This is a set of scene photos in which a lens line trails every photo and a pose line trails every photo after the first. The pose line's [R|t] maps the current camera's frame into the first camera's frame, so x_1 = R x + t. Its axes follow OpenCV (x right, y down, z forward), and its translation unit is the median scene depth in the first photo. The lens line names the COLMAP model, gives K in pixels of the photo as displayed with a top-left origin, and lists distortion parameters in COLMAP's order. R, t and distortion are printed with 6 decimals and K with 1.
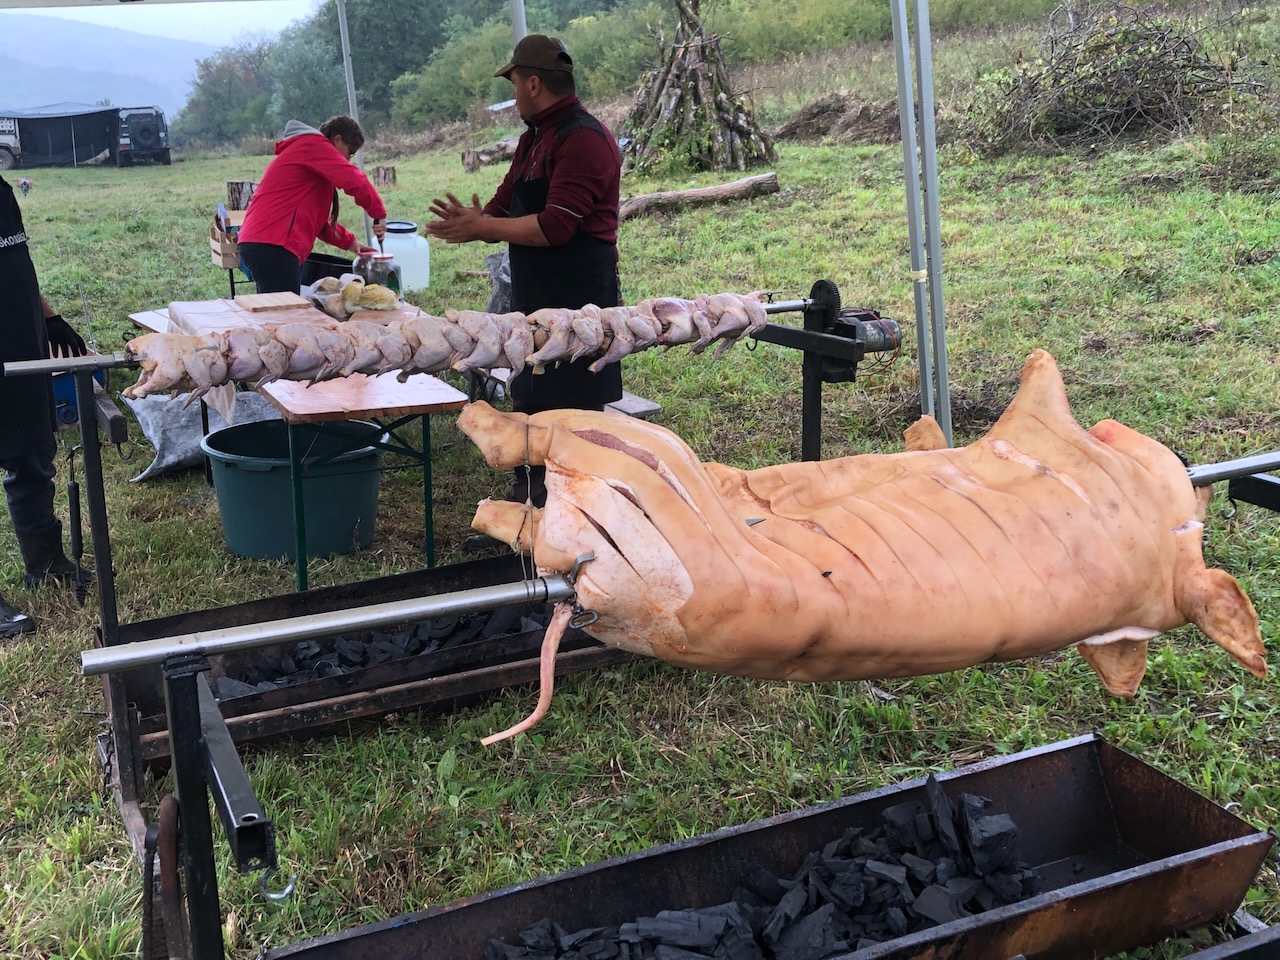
lens RADIAL K [[1417.0, 0, 642.1], [0, 1417.0, 478.8], [0, 0, 1]] dist [0.001134, 0.000000]
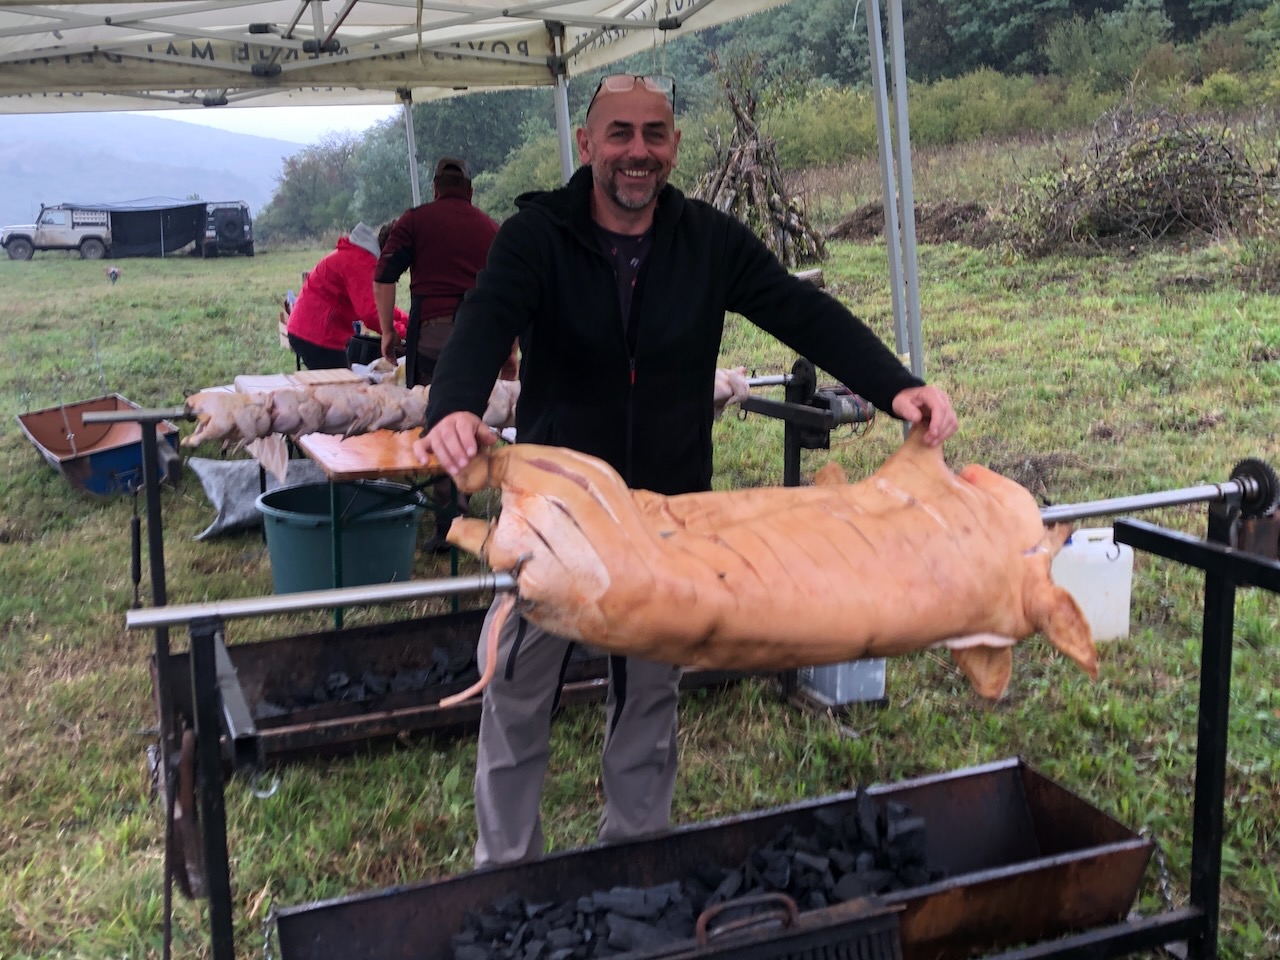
lens RADIAL K [[1417.0, 0, 638.2], [0, 1417.0, 480.8], [0, 0, 1]] dist [0.001134, 0.000000]
pose [[0.998508, 0.019717, -0.050916, 0.058641], [-0.022997, 0.997642, -0.064658, 0.032441], [0.049521, 0.065733, 0.996608, -0.120411]]
